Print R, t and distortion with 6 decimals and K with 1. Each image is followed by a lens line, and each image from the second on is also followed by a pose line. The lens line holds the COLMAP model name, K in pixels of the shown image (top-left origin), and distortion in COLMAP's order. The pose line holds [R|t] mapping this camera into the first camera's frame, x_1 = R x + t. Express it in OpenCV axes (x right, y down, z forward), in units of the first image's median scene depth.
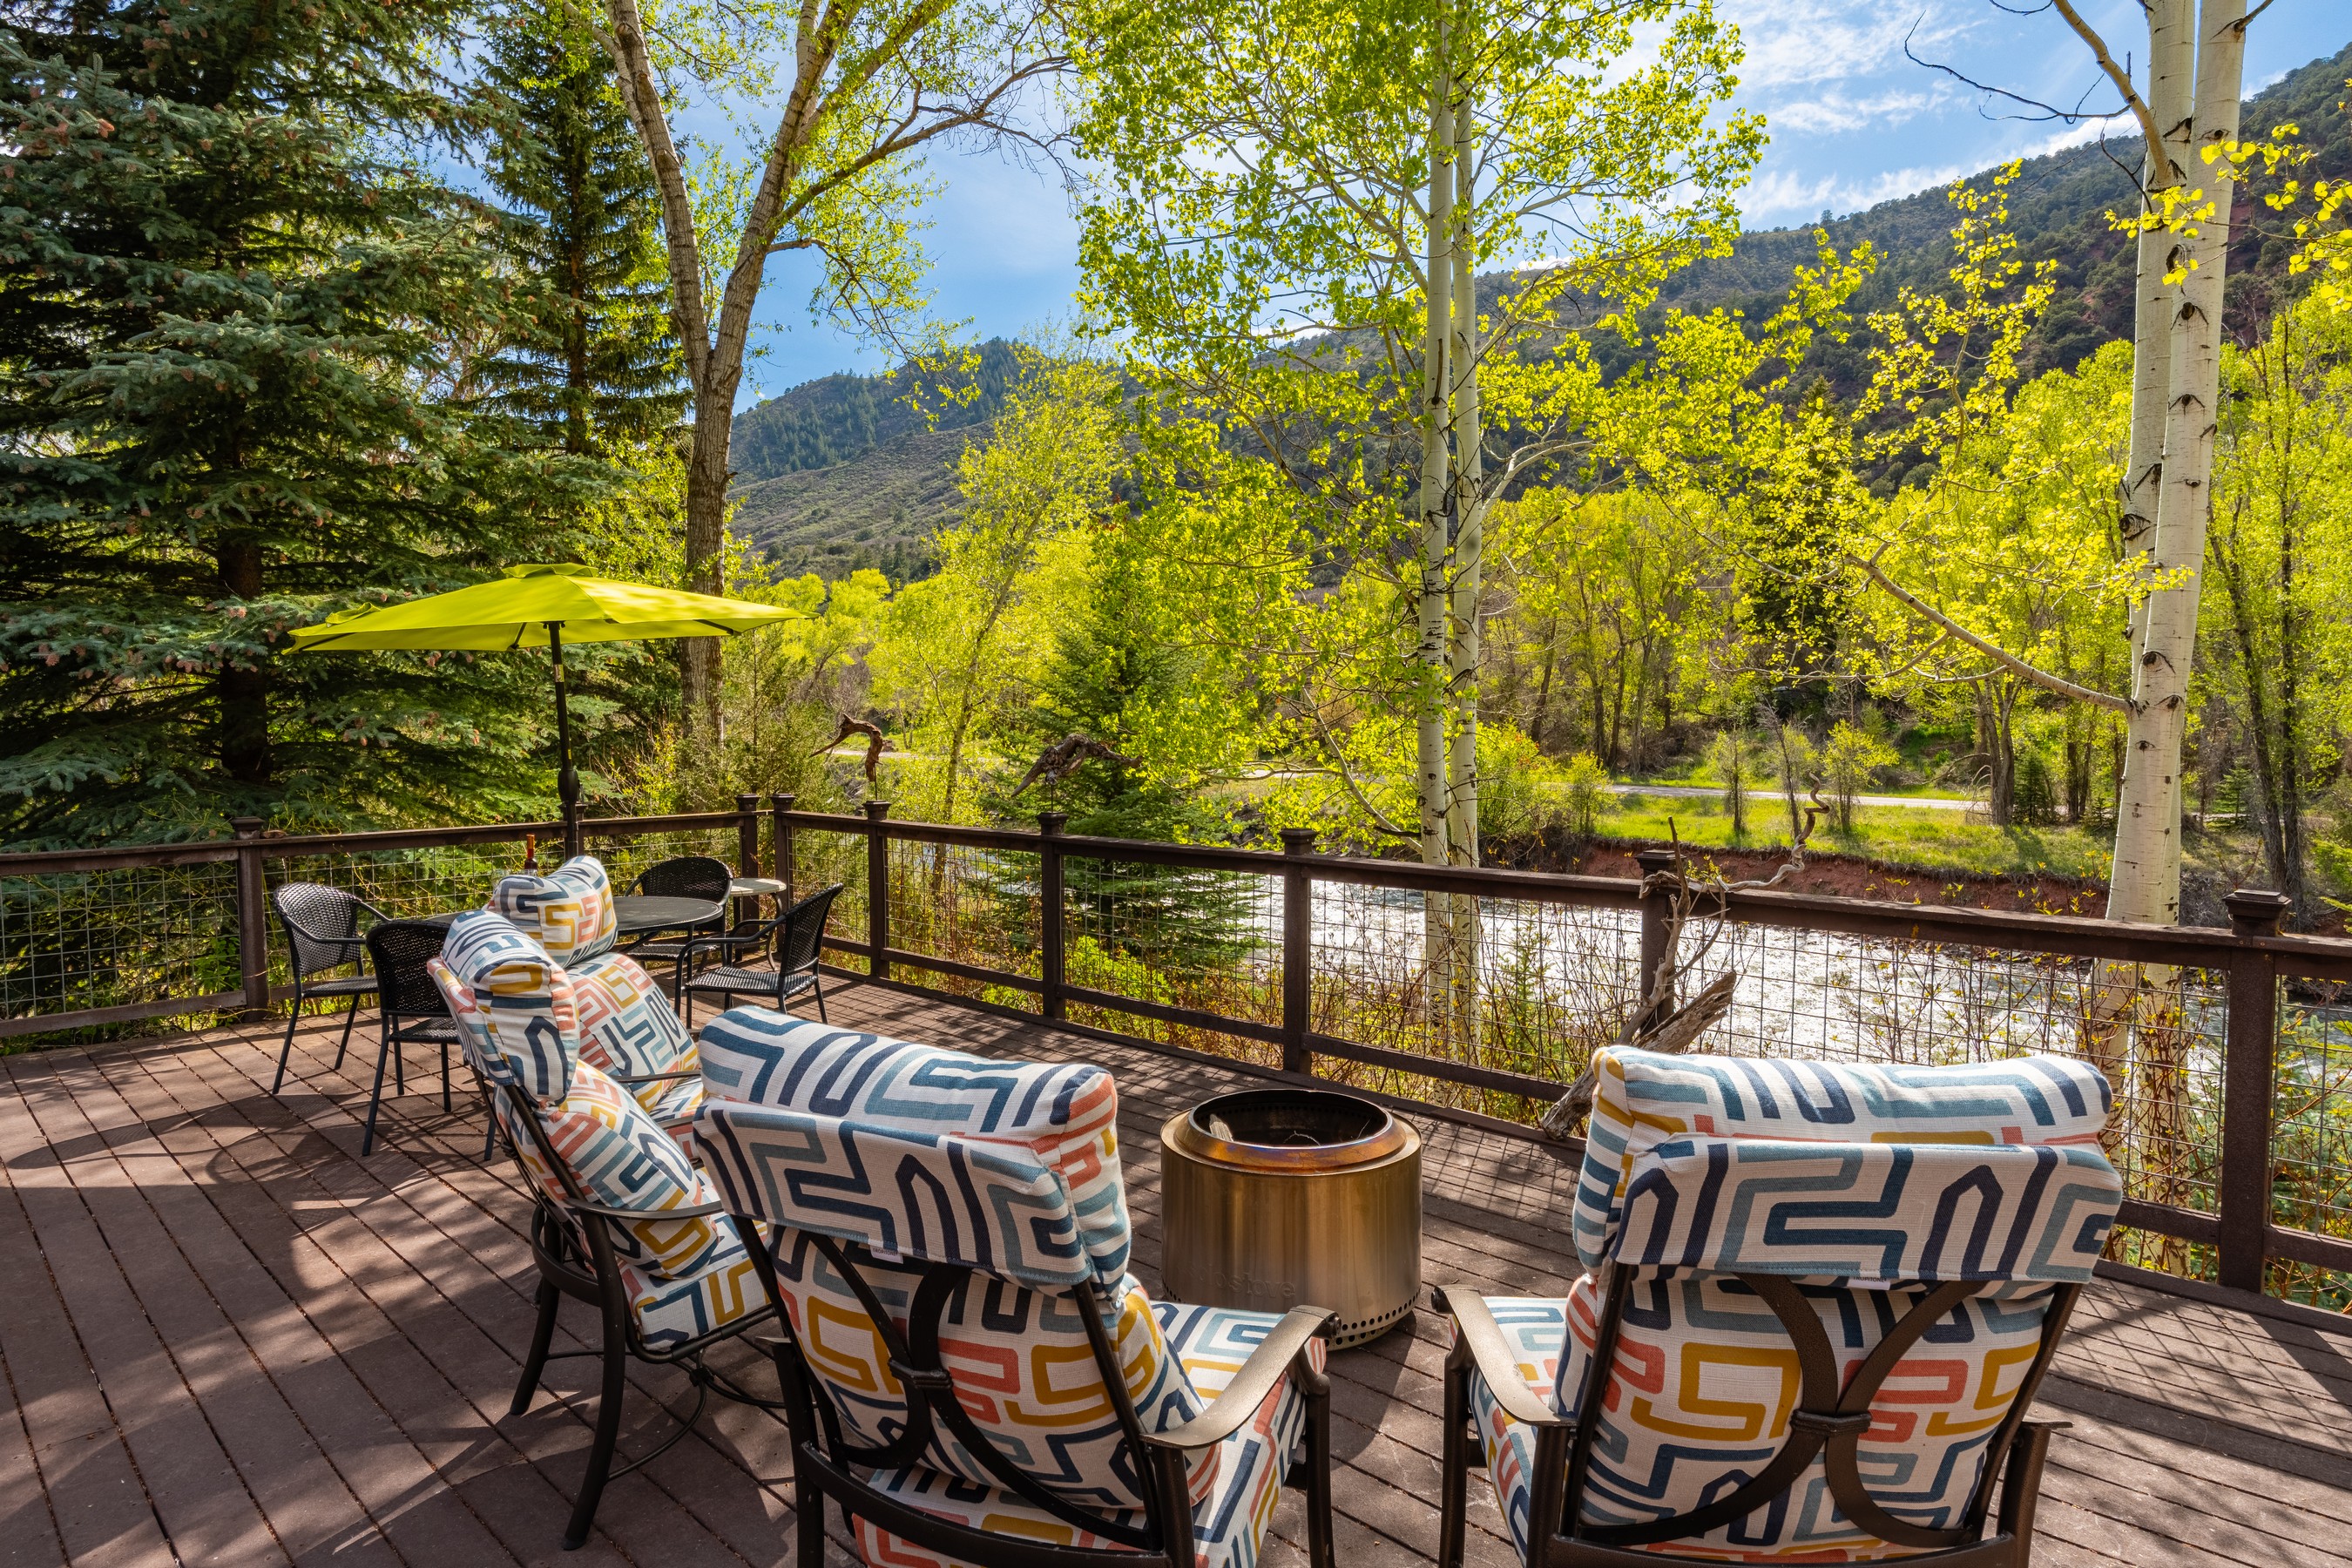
lens RADIAL K [[1355.3, 0, 1179.6], [0, 1355.3, 772.4], [0, 0, 1]] dist [0.000928, 0.001439]
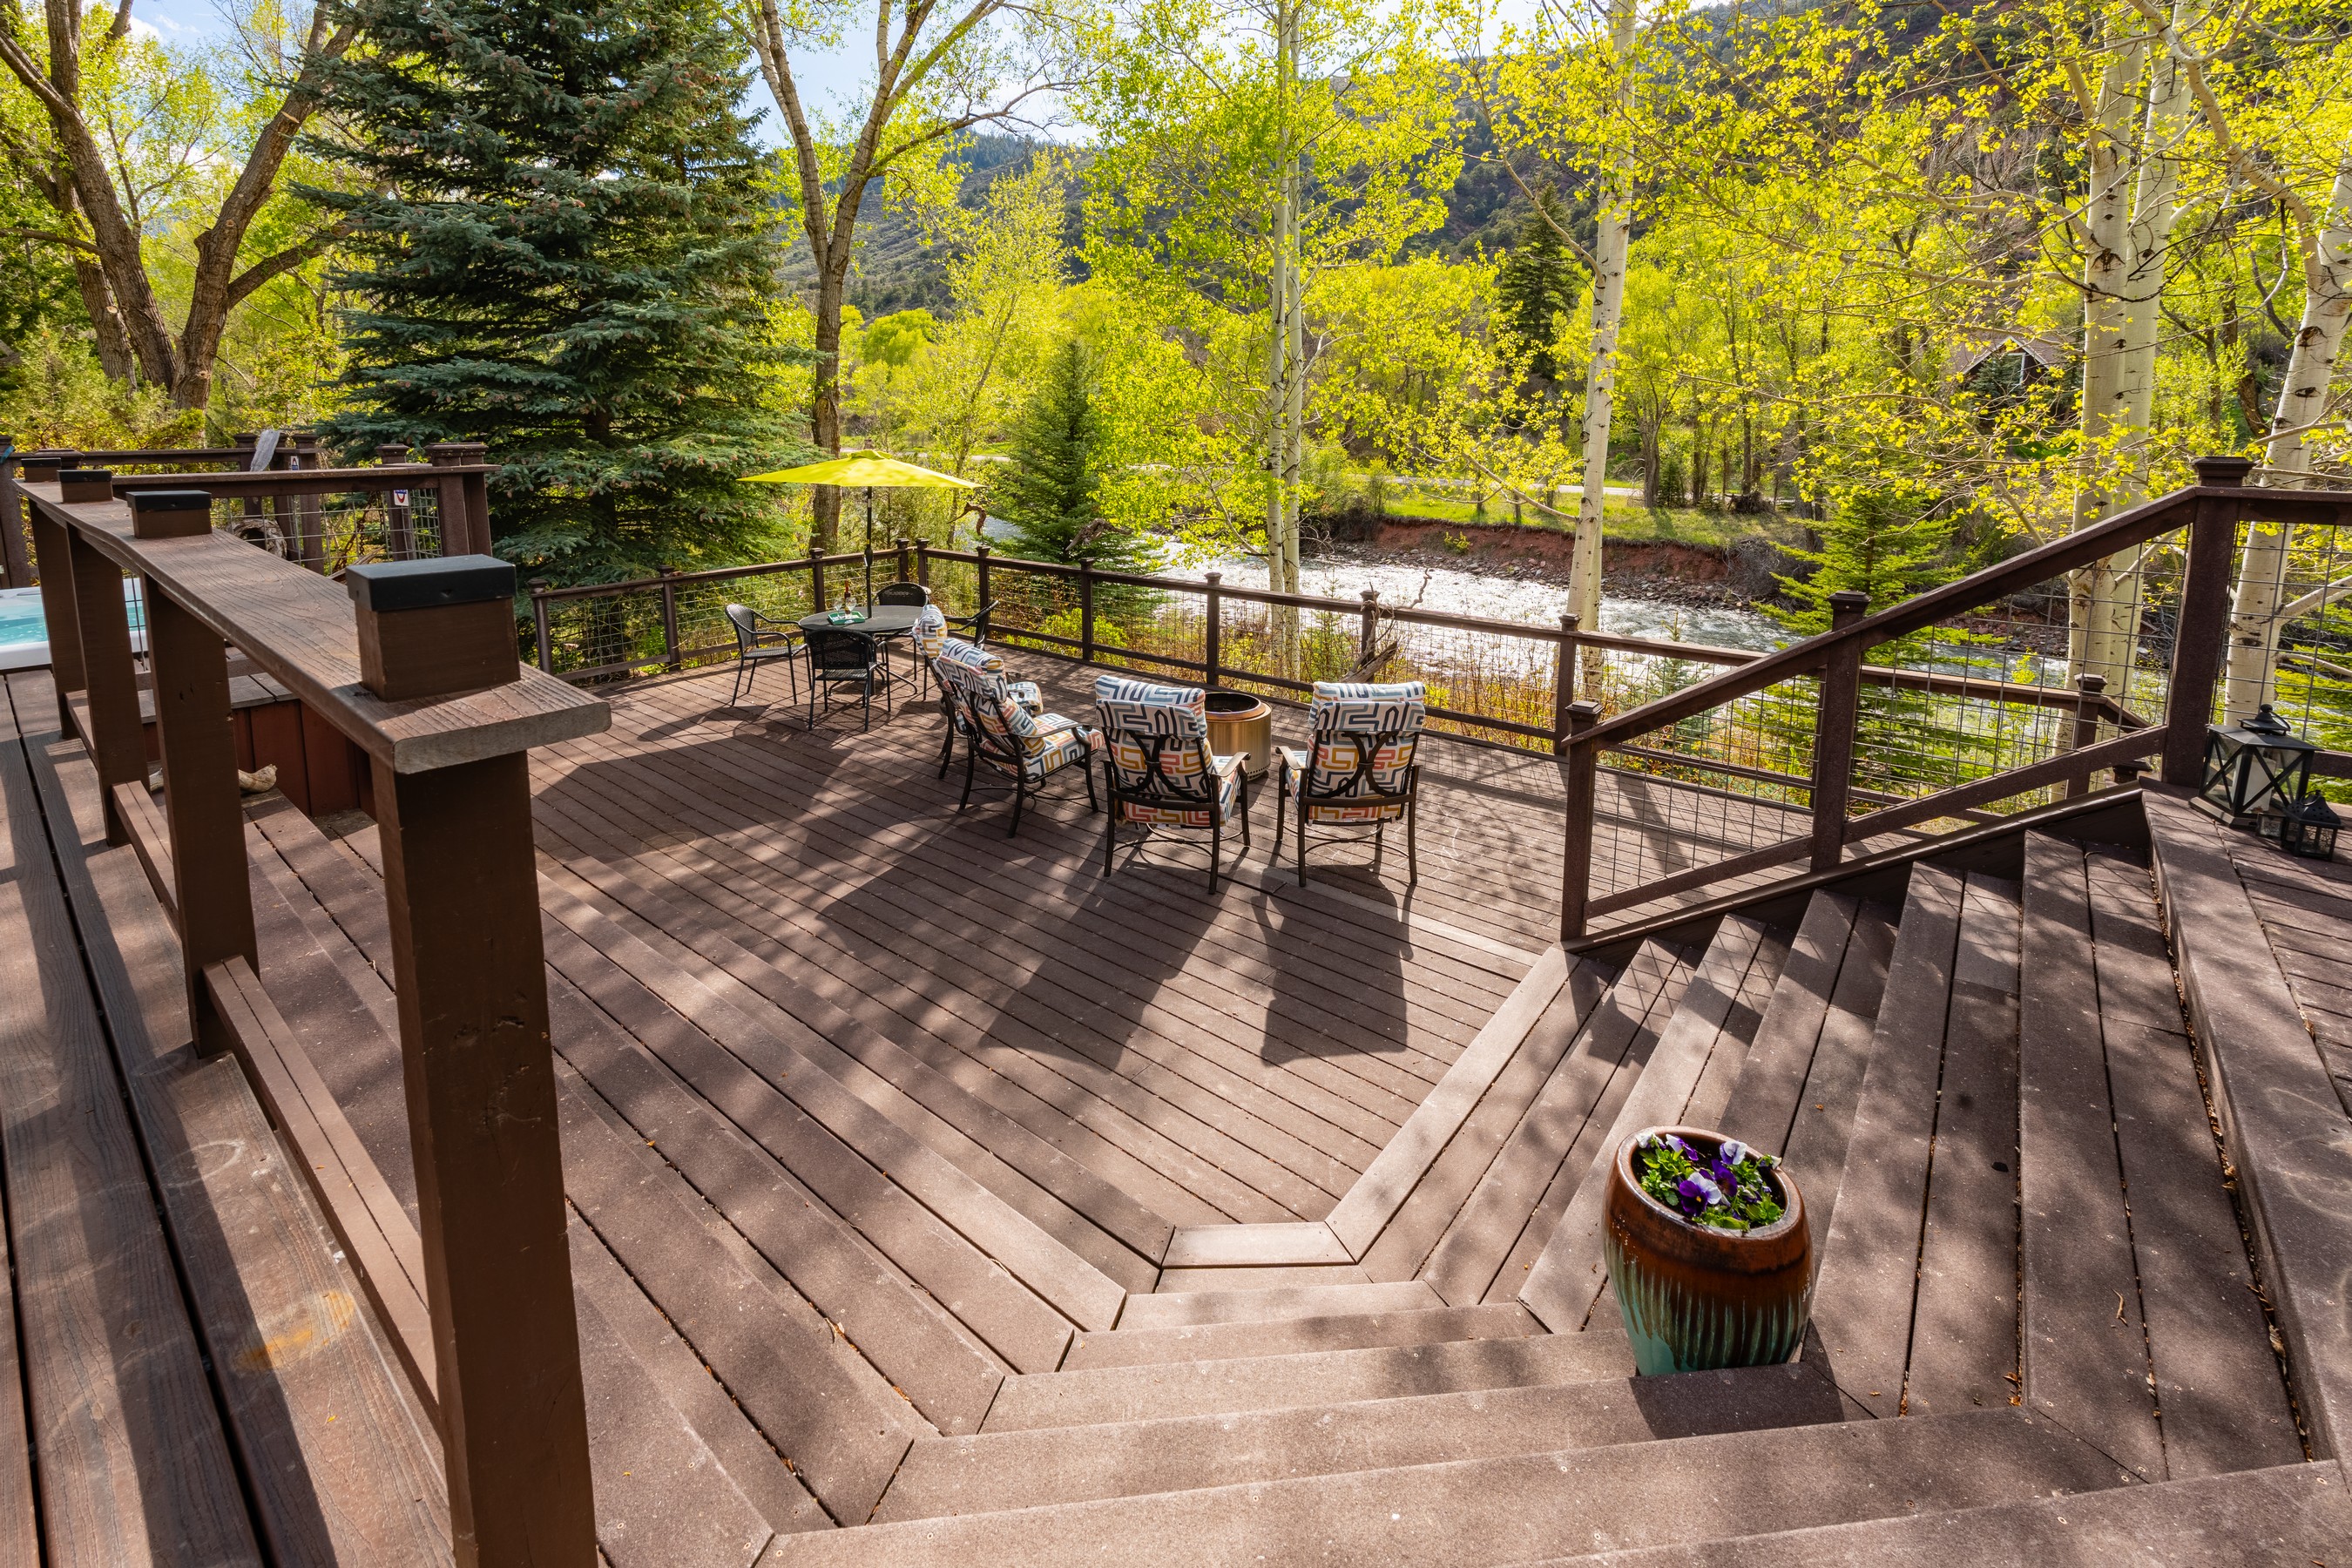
lens RADIAL K [[1007.2, 0, 1177.1], [0, 1007.2, 558.4], [0, 0, 1]] dist [-0.002068, -0.000130]
pose [[0.996007, -0.010781, 0.088627, -0.311808], [0.002095, 0.995232, 0.097517, -0.384104], [-0.089256, -0.096942, 0.991280, -1.607526]]
